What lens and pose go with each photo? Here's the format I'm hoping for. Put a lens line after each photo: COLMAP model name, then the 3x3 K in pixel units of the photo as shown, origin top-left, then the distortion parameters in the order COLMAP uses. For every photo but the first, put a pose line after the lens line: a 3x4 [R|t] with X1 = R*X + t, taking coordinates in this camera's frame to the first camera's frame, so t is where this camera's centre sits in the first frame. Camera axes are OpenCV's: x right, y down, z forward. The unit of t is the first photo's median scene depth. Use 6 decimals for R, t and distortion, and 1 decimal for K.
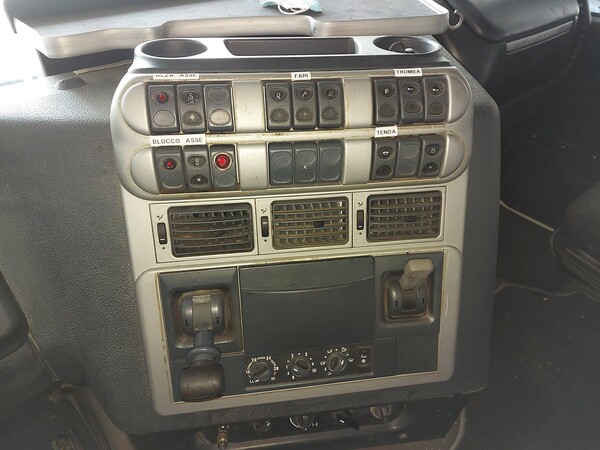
lens RADIAL K [[428.6, 0, 297.8], [0, 428.6, 230.6], [0, 0, 1]] dist [0.080687, -0.064238]
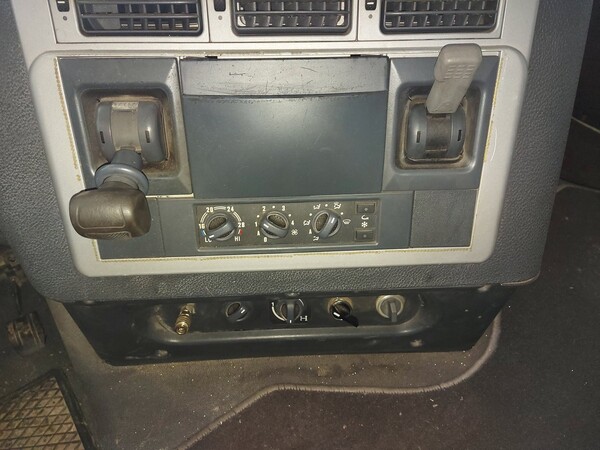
lens RADIAL K [[428.6, 0, 298.7], [0, 428.6, 225.0], [0, 0, 1]] dist [0.080687, -0.064238]
pose [[0.995896, 0.053476, -0.073022, 0.096814], [-0.045018, 0.992583, 0.112929, 0.231053], [0.078519, -0.109178, 0.990916, 0.292673]]
